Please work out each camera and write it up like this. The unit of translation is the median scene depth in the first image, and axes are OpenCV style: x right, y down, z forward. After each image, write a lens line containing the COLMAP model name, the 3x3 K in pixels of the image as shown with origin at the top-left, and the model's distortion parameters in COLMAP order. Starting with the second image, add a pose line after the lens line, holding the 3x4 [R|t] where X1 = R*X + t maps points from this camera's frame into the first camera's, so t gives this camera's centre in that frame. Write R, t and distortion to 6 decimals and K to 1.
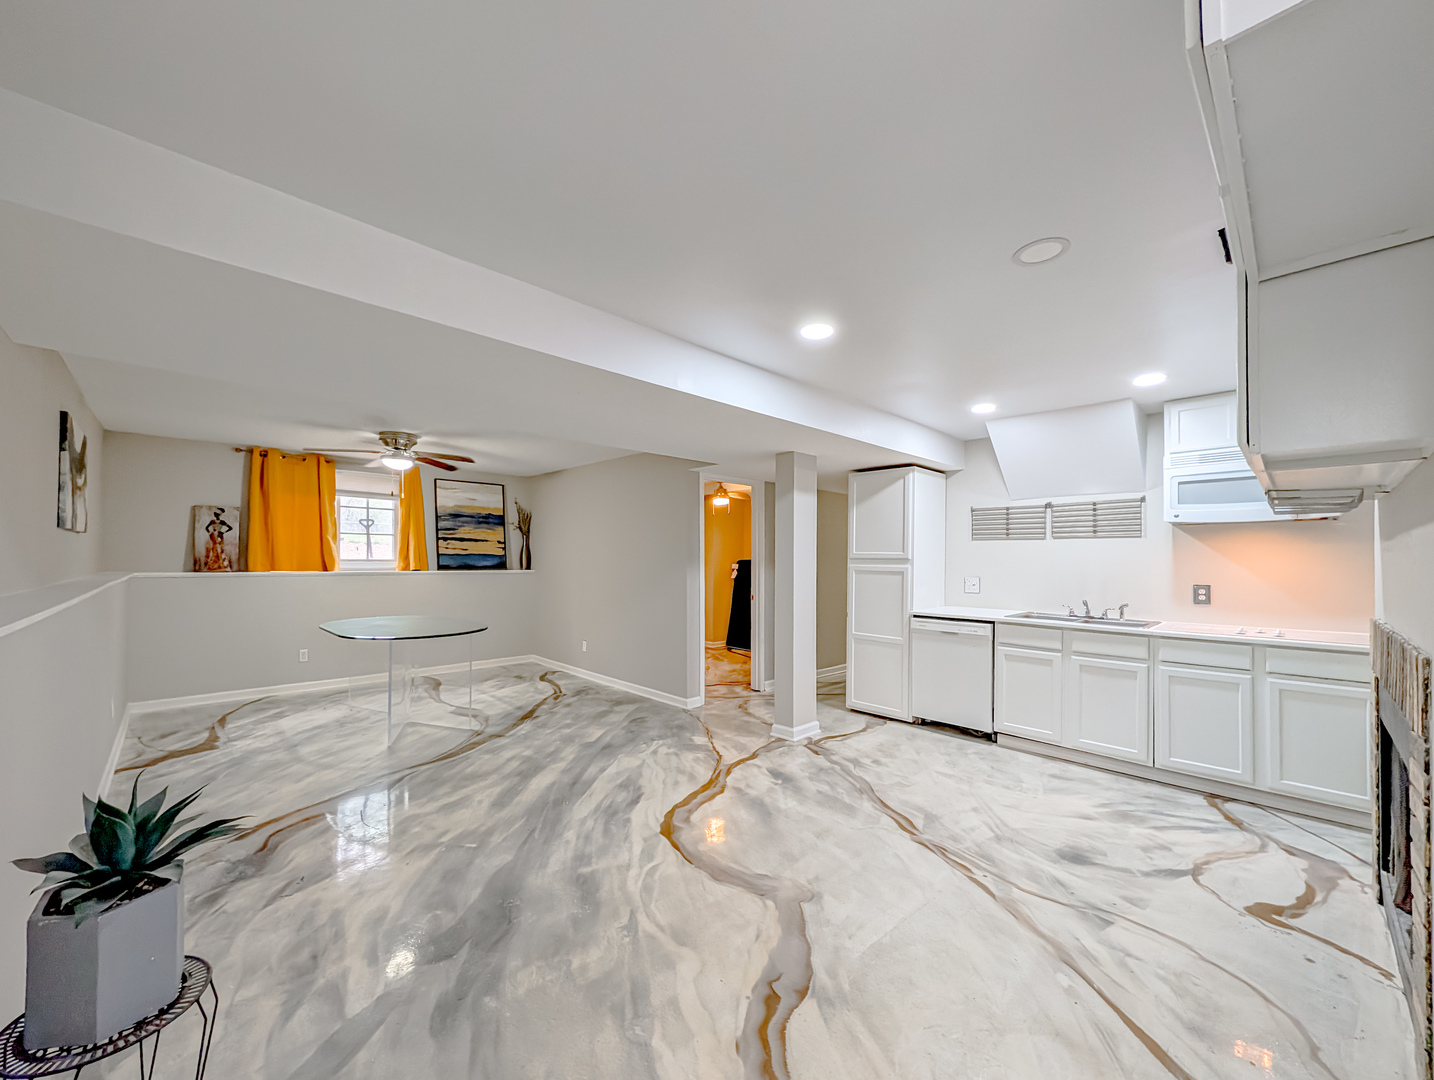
lens RADIAL K [[556.6, 0, 712.7], [0, 556.6, 535.0], [0, 0, 1]] dist [0.000425, 0.000068]
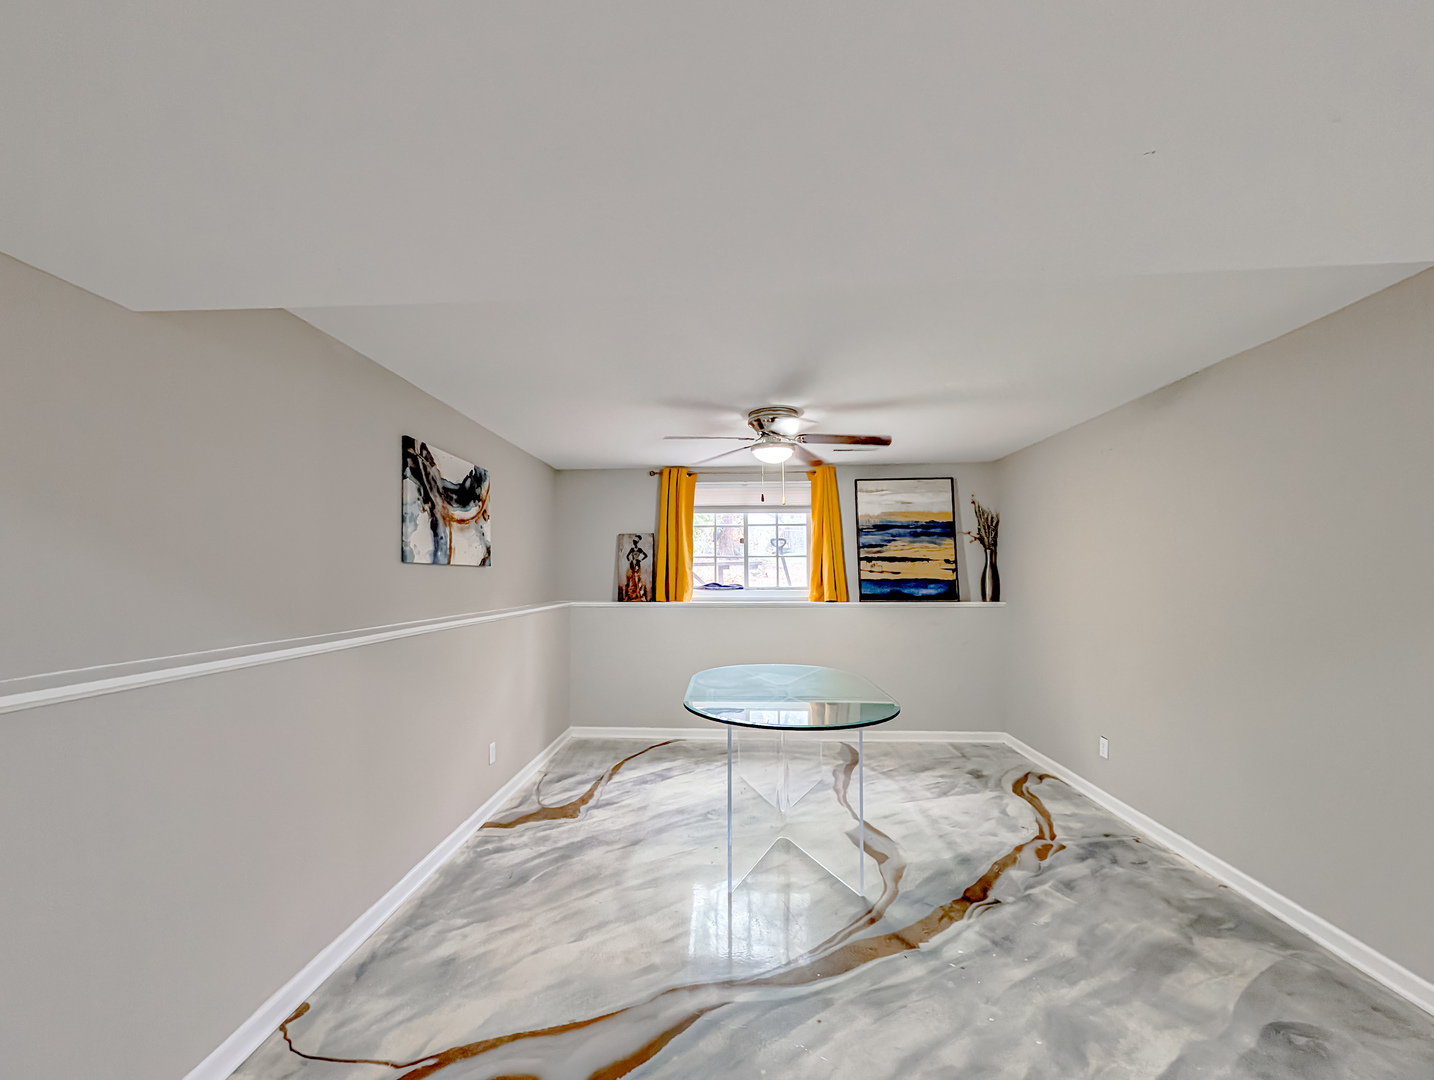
lens RADIAL K [[502.3, 0, 715.6], [0, 502.3, 575.9], [0, 0, 1]] dist [0.000519, 0.000117]
pose [[0.643460, -0.006425, -0.765453, -0.117557], [0.040121, 0.998873, 0.025342, 0.004802], [0.764428, -0.047018, 0.642993, 0.485309]]
